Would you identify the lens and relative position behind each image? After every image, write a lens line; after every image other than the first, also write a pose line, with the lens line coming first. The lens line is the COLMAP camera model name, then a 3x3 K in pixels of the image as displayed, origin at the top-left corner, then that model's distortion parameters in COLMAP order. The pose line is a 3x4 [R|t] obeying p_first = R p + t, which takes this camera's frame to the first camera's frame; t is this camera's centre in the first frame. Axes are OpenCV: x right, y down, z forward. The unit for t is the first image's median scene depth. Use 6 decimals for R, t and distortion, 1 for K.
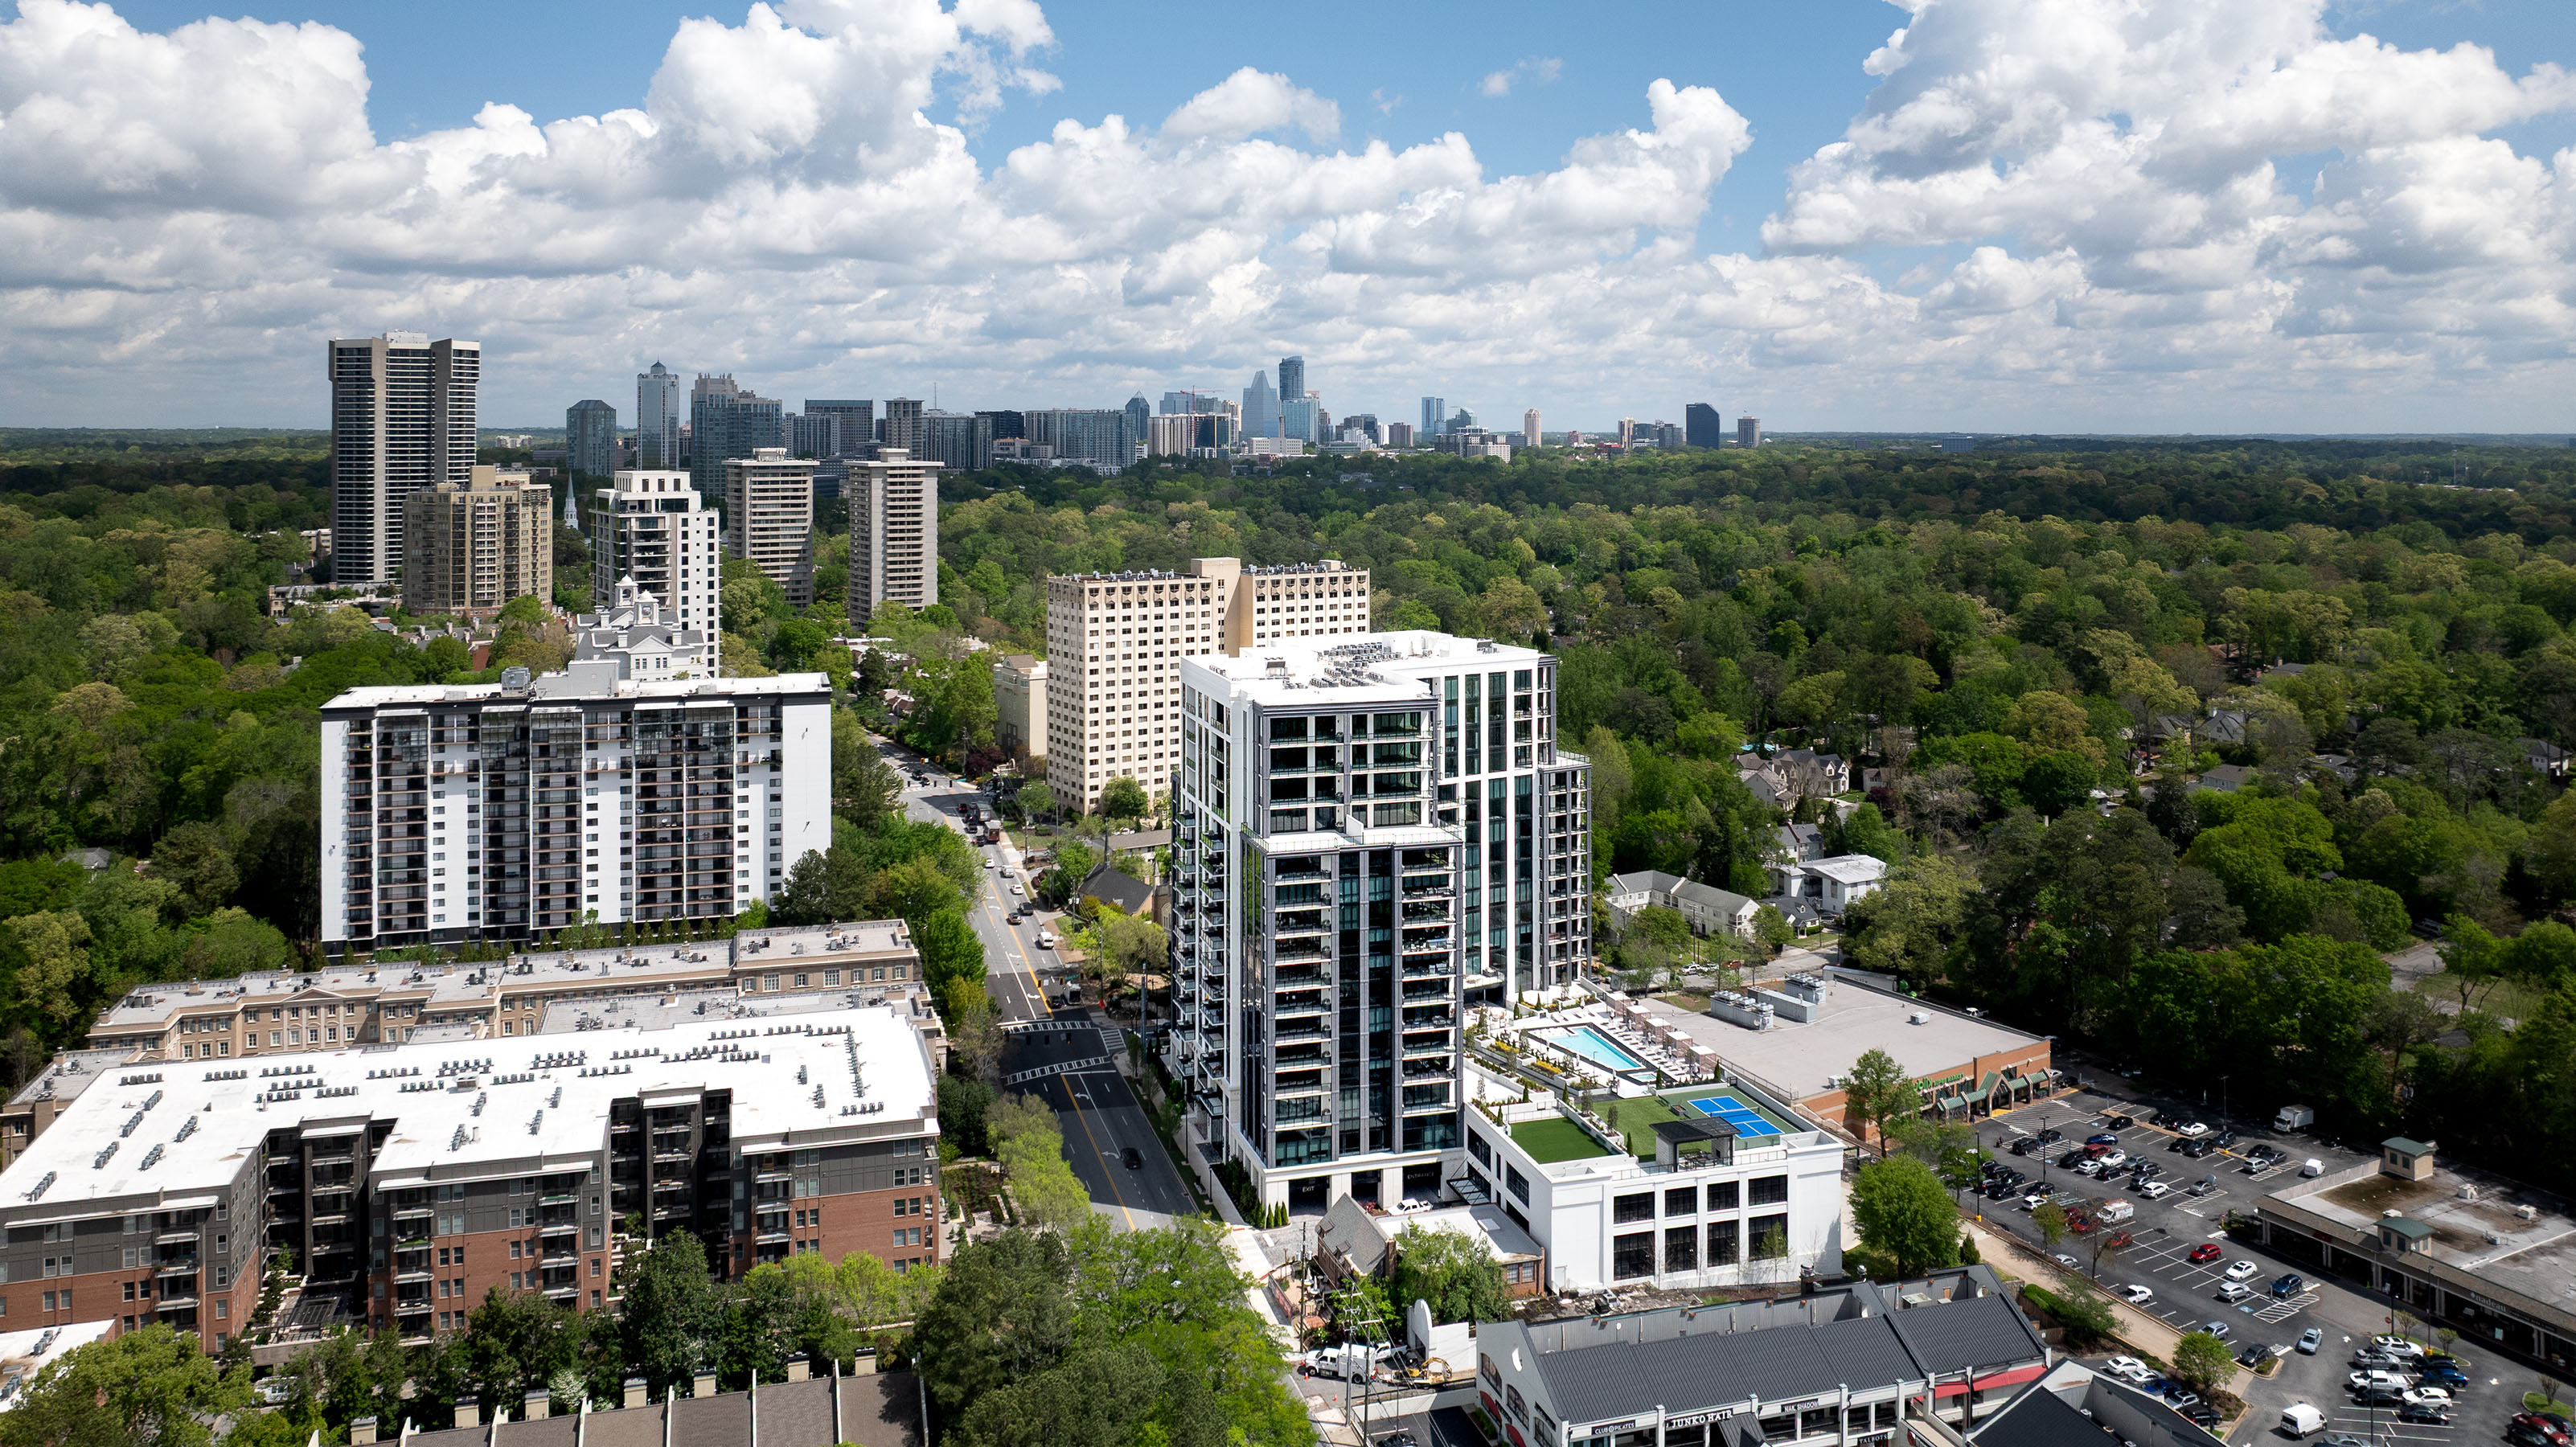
lens RADIAL K [[1918.8, 0, 1217.6], [0, 1918.8, 423.7], [0, 0, 1]] dist [-0.006607, -0.000919]
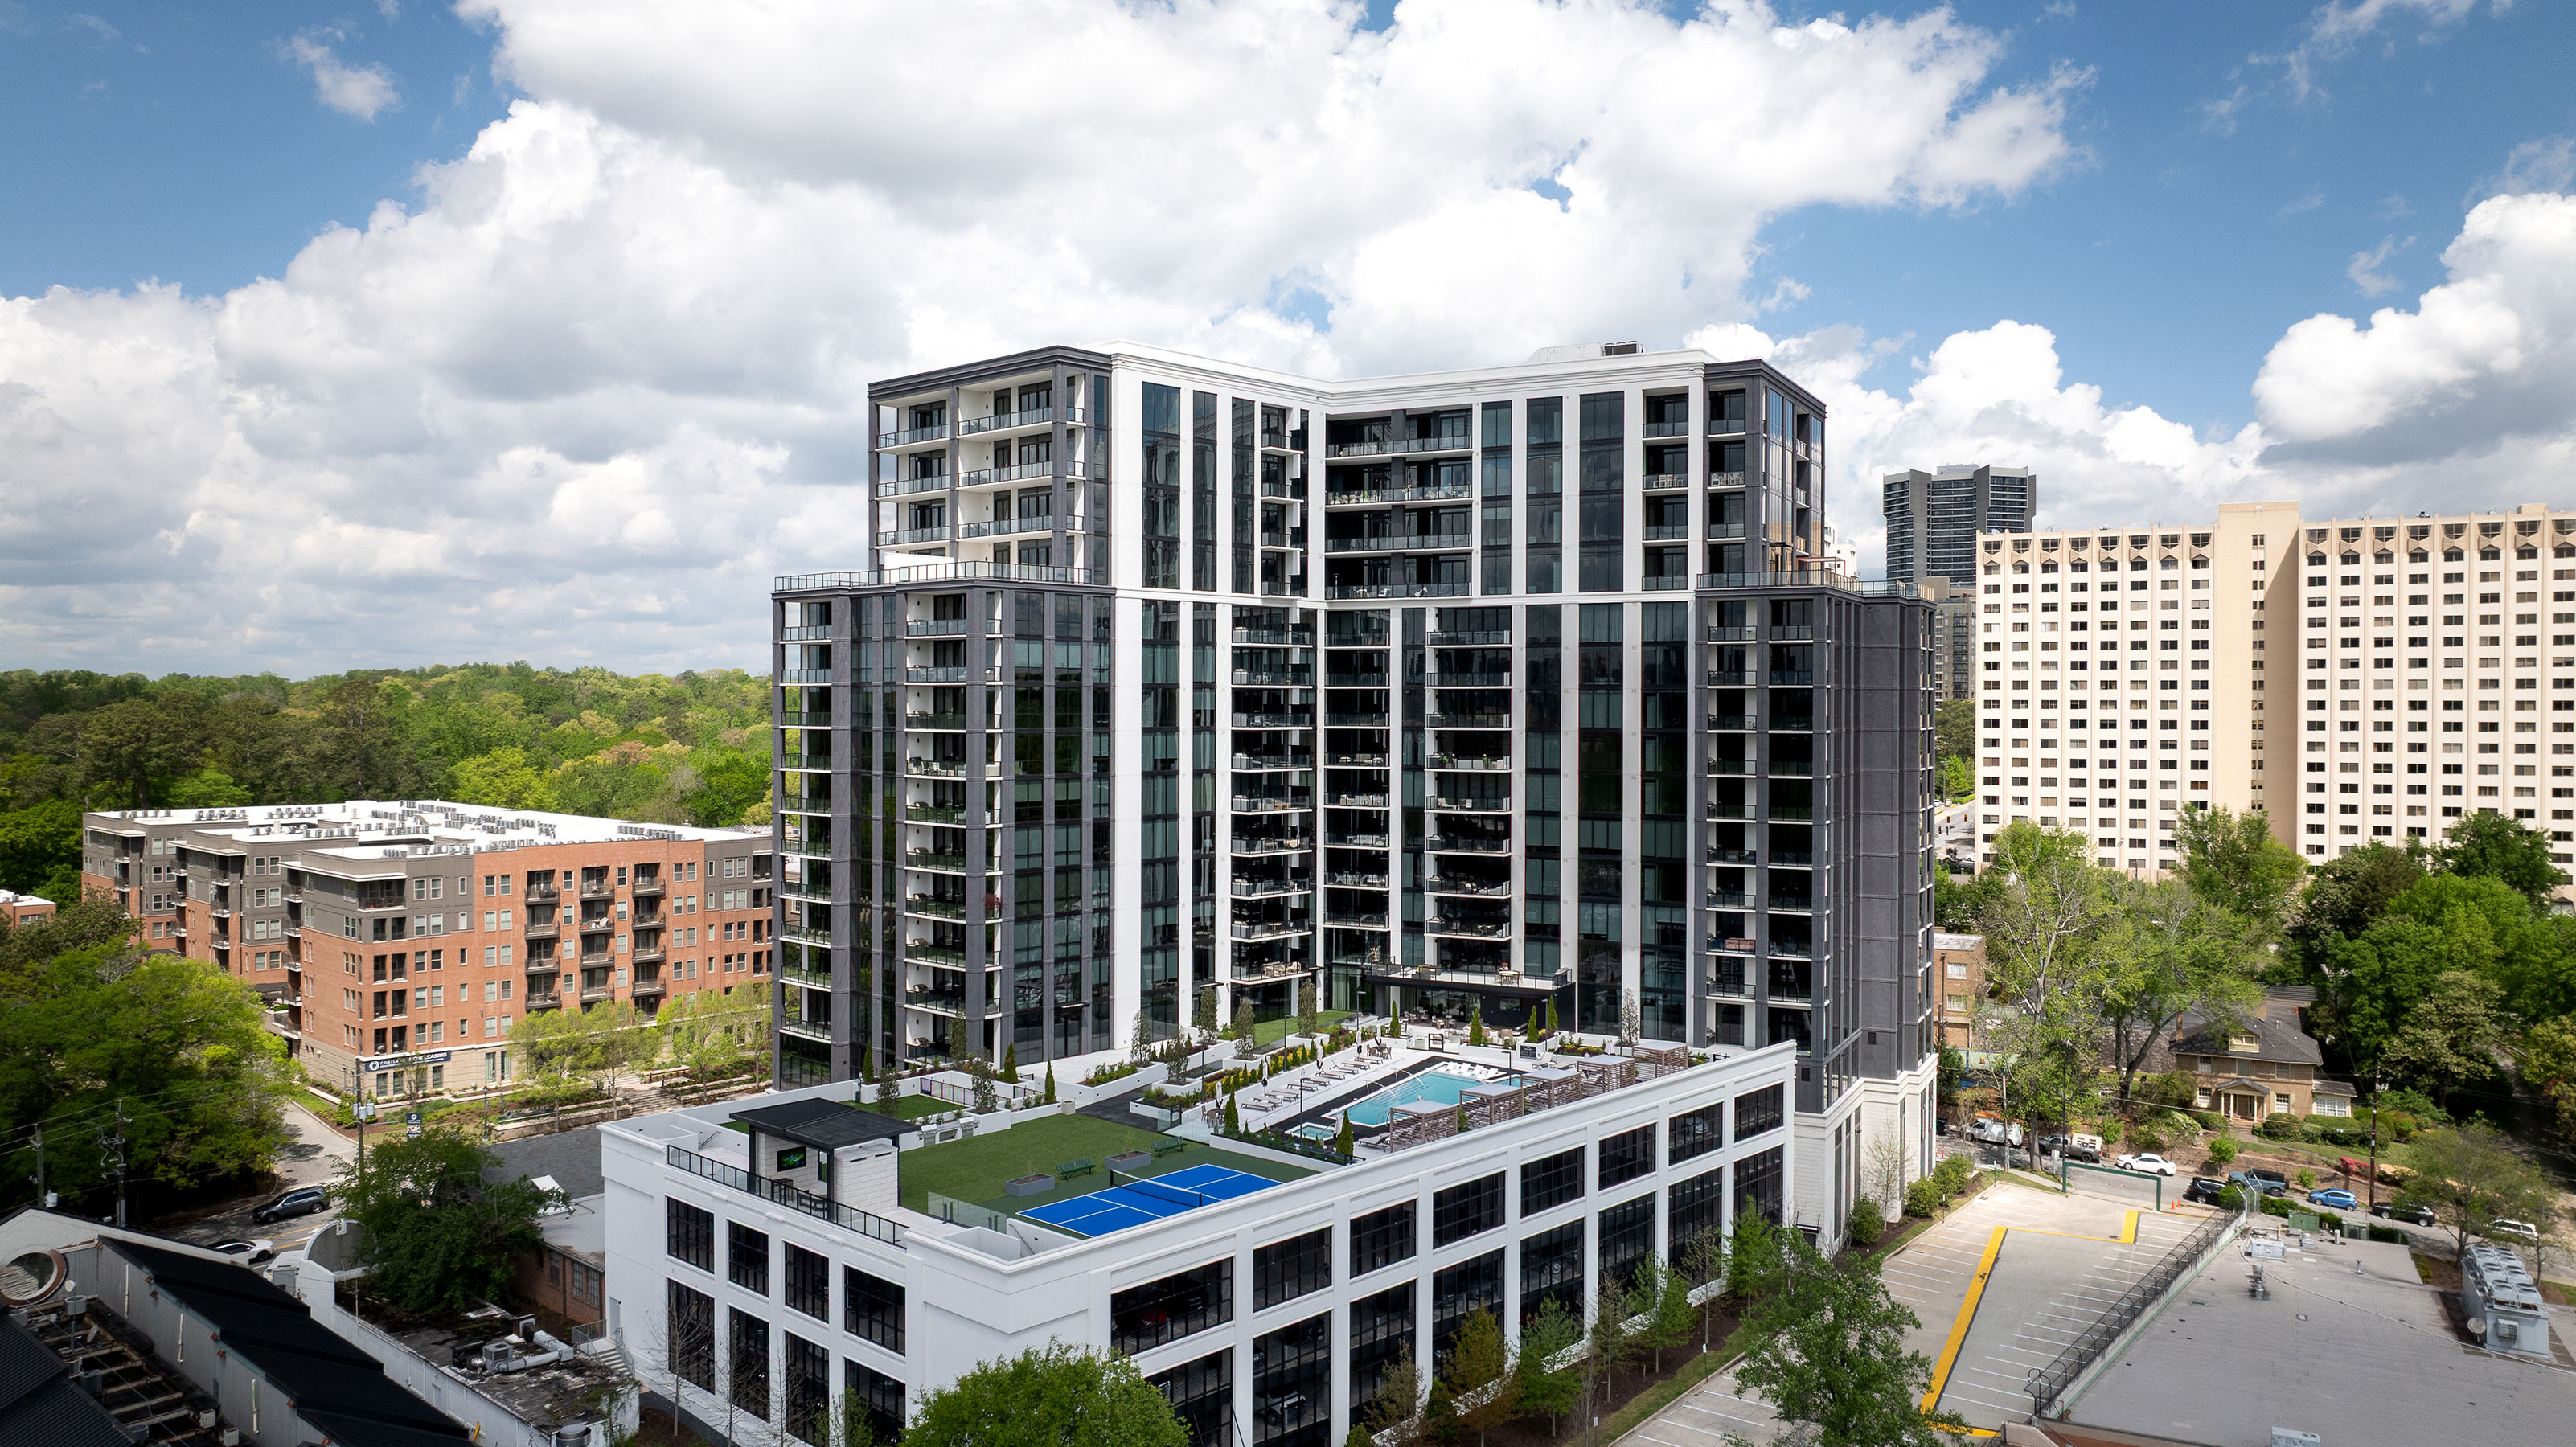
lens RADIAL K [[1787.0, 0, 1230.4], [0, 1787.0, 720.3], [0, 0, 1]] dist [-0.026019, 0.000155]
pose [[0.516745, 0.019387, -0.855920, 0.357518], [-0.005570, 0.999799, 0.019283, 0.148244], [0.856121, -0.005196, 0.516749, 0.481617]]
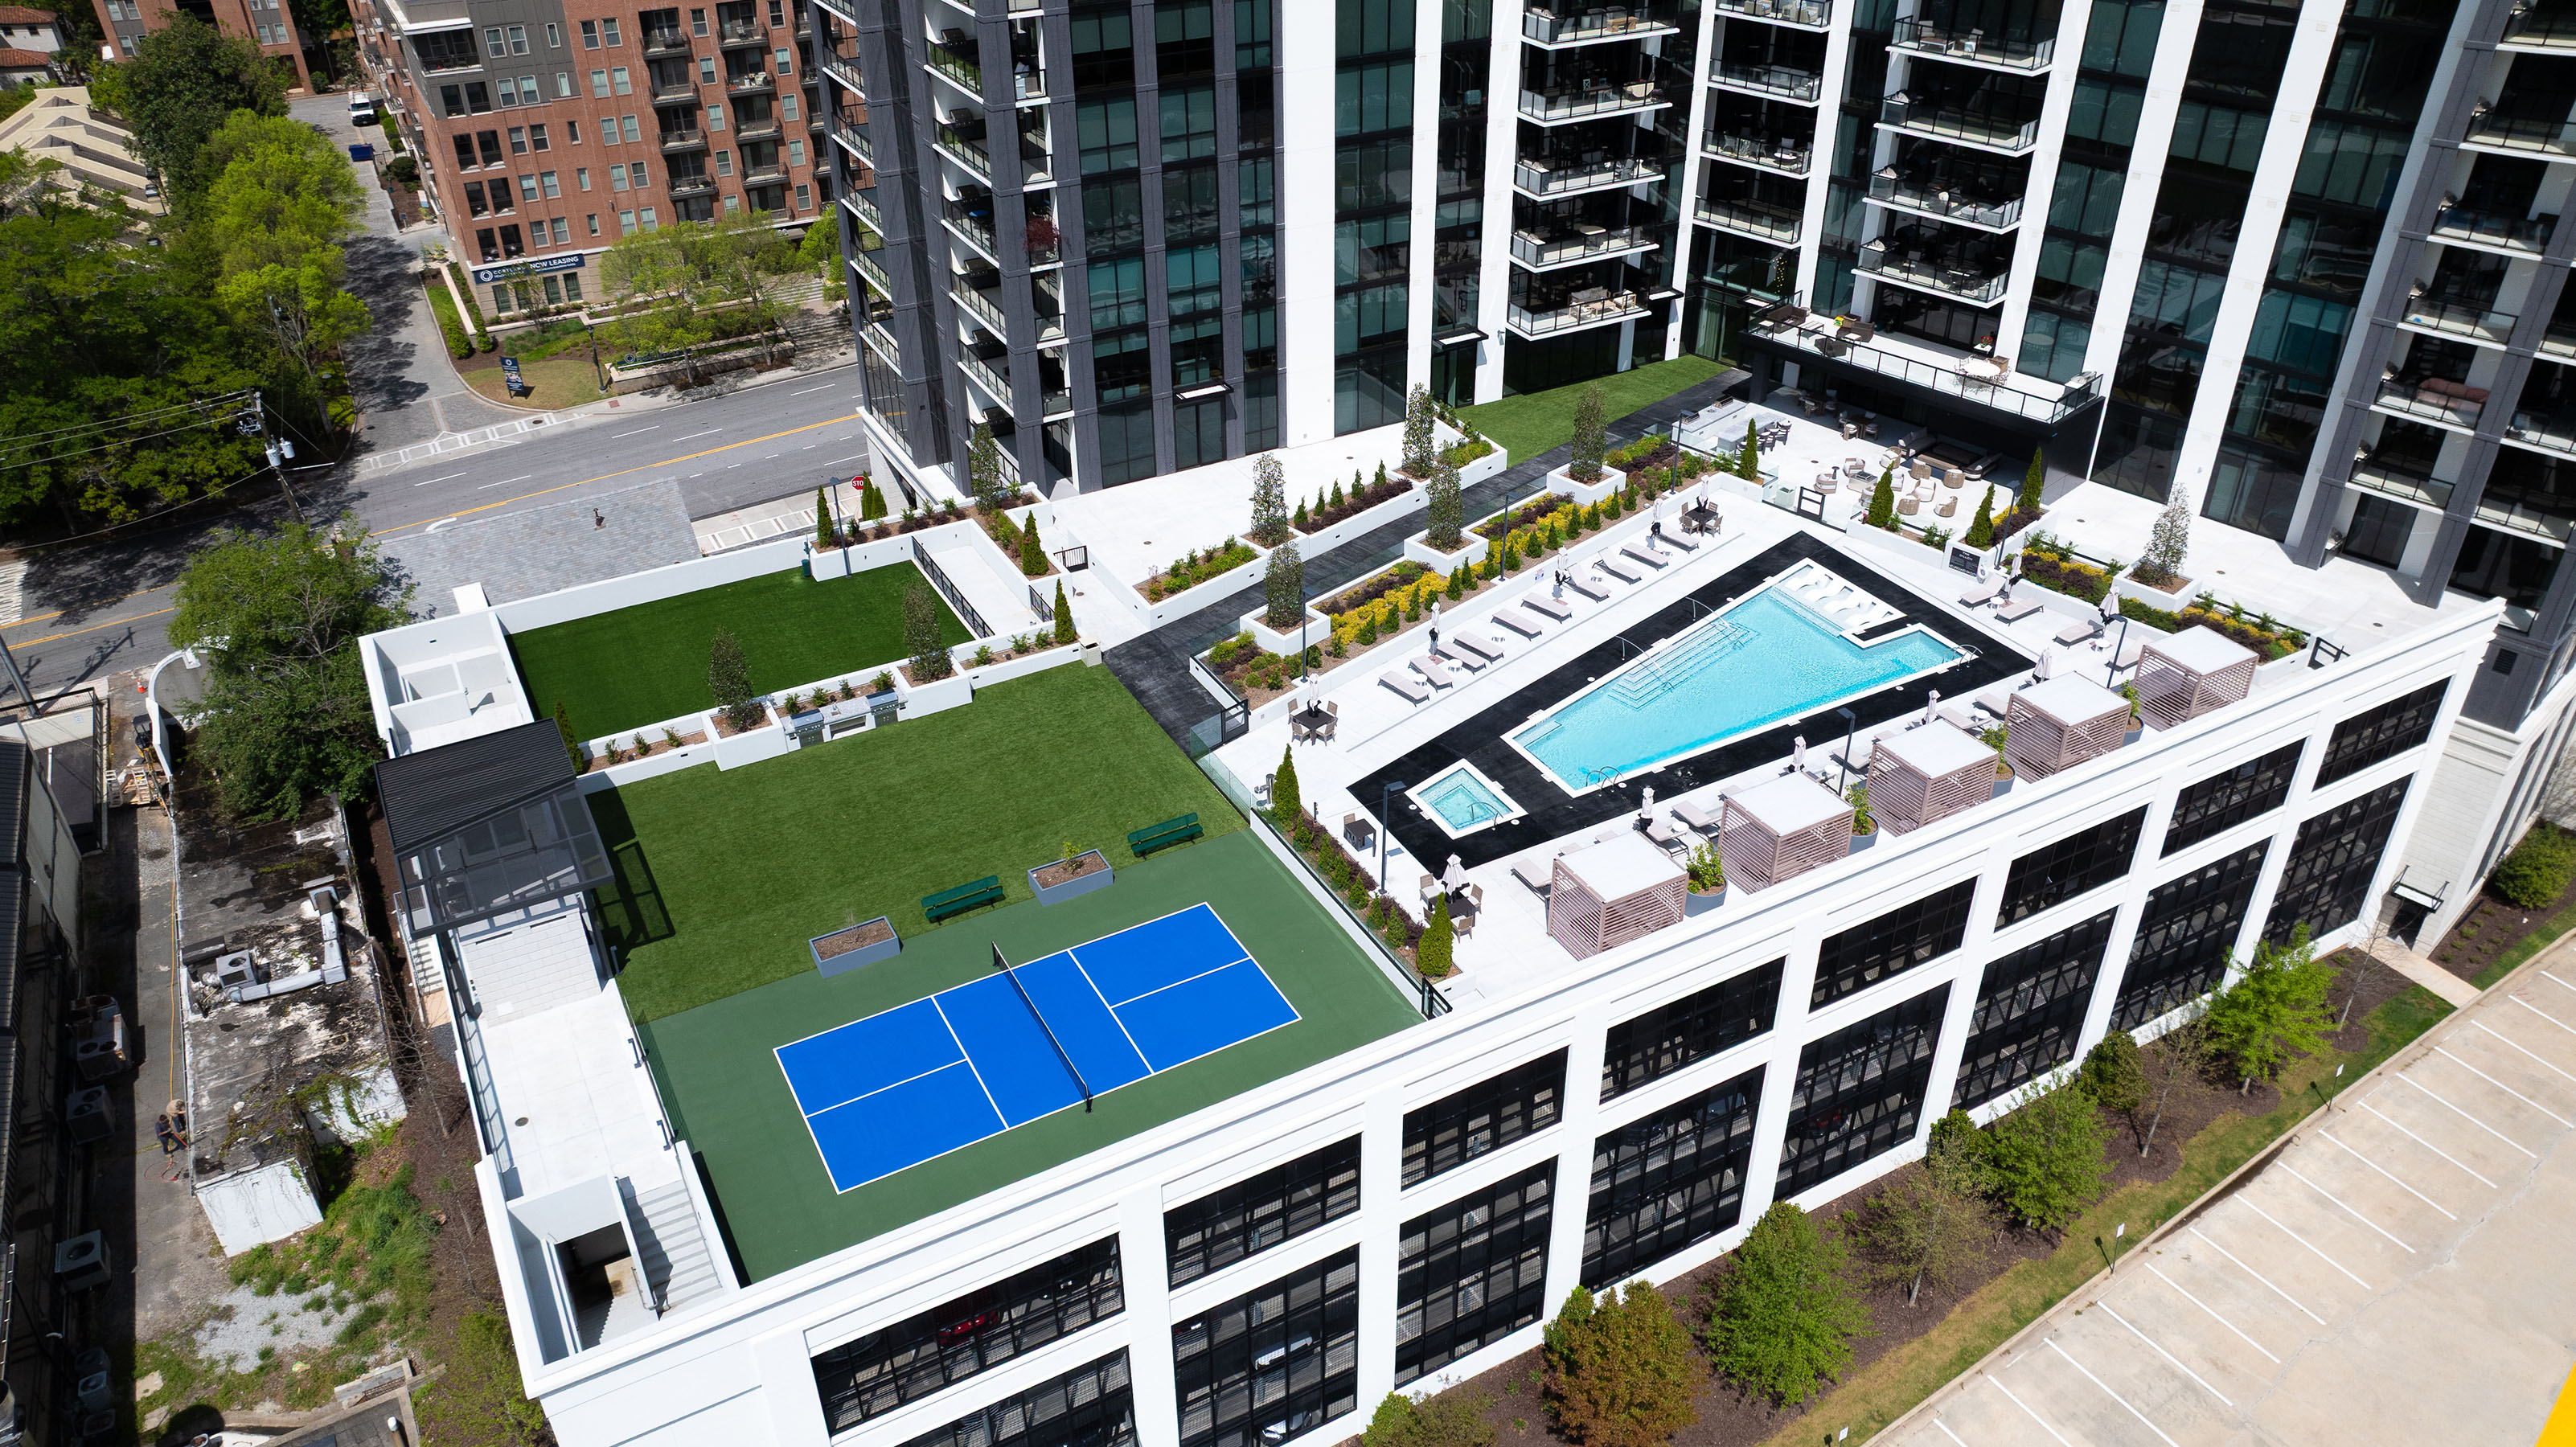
lens RADIAL K [[1805.6, 0, 1298.5], [0, 1805.6, 685.4], [0, 0, 1]] dist [-0.074620, 0.085769]
pose [[0.251629, 0.517456, -0.817877, 0.251305], [0.009371, 0.843725, 0.536693, 0.127510], [0.967778, -0.142712, 0.207457, 0.586081]]
